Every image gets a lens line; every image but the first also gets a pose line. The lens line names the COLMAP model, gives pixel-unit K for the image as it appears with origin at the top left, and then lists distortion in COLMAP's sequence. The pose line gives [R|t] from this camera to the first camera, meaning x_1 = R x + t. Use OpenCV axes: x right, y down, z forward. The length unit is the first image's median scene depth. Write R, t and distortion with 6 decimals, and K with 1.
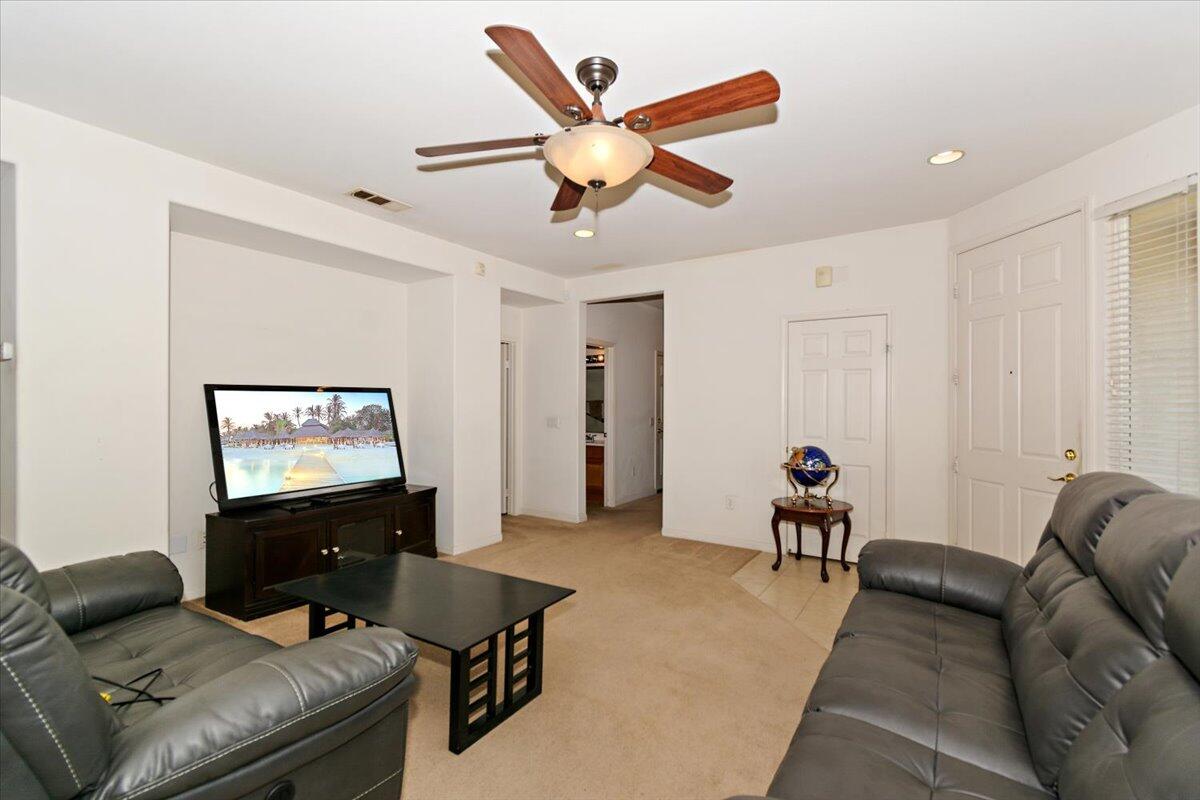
lens RADIAL K [[537.0, 0, 597.6], [0, 537.0, 408.5], [0, 0, 1]] dist [0.000036, -0.000114]
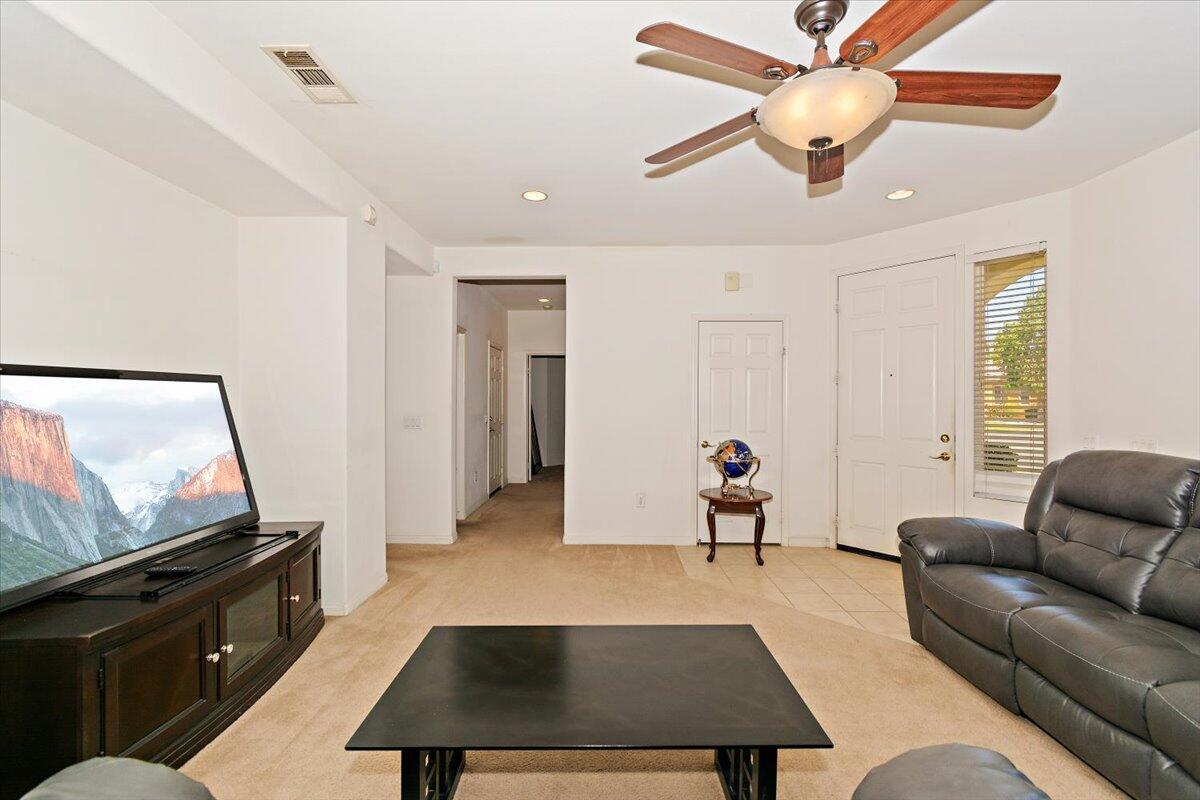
lens RADIAL K [[537.0, 0, 597.6], [0, 537.0, 408.5], [0, 0, 1]] dist [0.000036, -0.000114]
pose [[0.840560, -0.009036, 0.541644, -0.410133], [0.004042, 0.999938, 0.010409, -0.004321], [-0.541704, -0.006560, 0.840544, 0.254551]]
